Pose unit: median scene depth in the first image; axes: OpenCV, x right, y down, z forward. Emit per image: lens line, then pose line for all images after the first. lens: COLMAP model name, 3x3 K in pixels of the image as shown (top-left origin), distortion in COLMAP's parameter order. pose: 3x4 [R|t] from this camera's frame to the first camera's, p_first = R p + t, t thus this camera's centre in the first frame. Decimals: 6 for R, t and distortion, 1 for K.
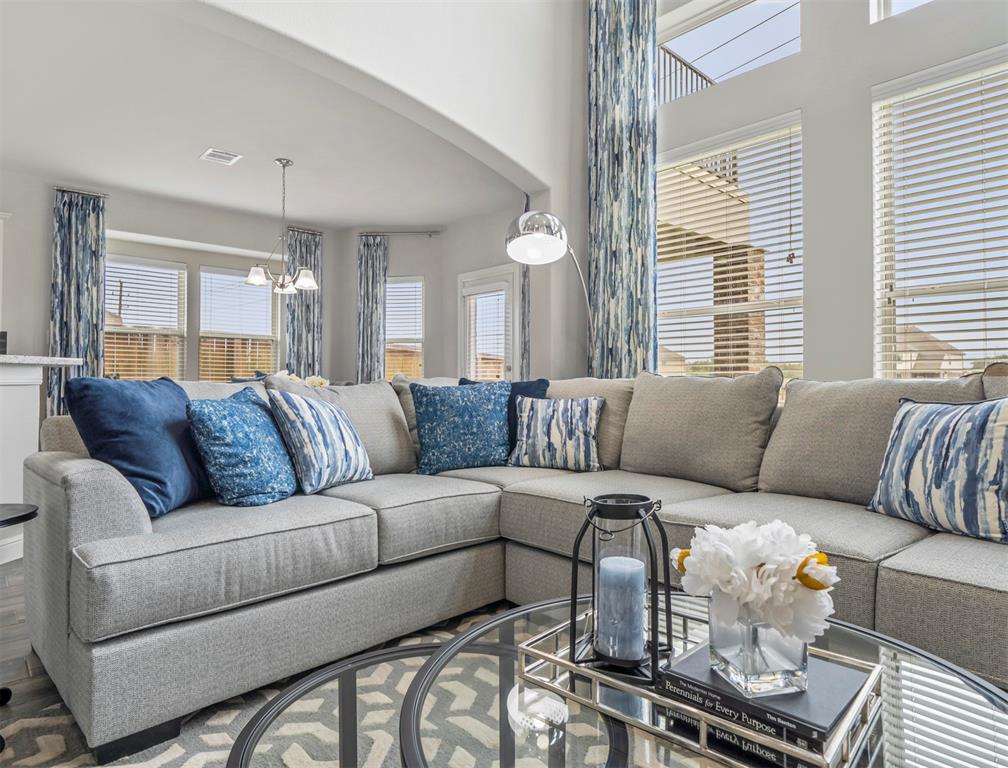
lens RADIAL K [[608.6, 0, 544.9], [0, 608.6, 382.3], [0, 0, 1]] dist [0.004392, -0.000136]
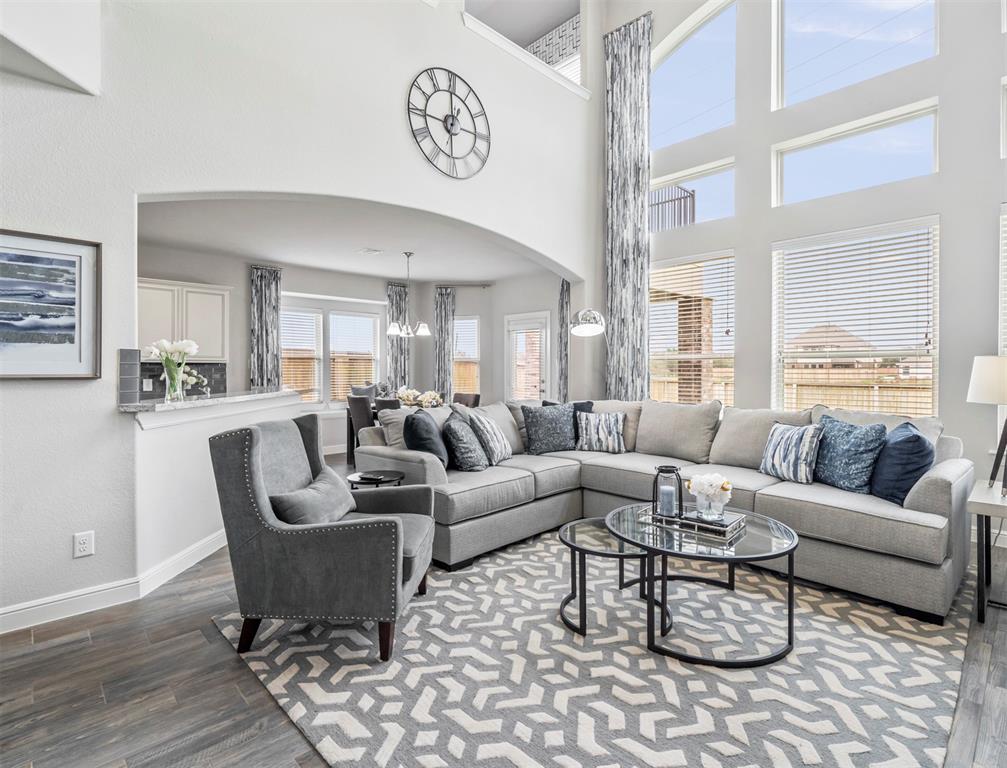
lens RADIAL K [[526.6, 0, 534.6], [0, 526.6, 382.7], [0, 0, 1]] dist [-0.000630, 0.000274]
pose [[0.999746, -0.000087, 0.022548, -0.206779], [-0.000545, 0.999607, 0.028016, -0.106559], [-0.022542, -0.028021, 0.999353, -0.561507]]
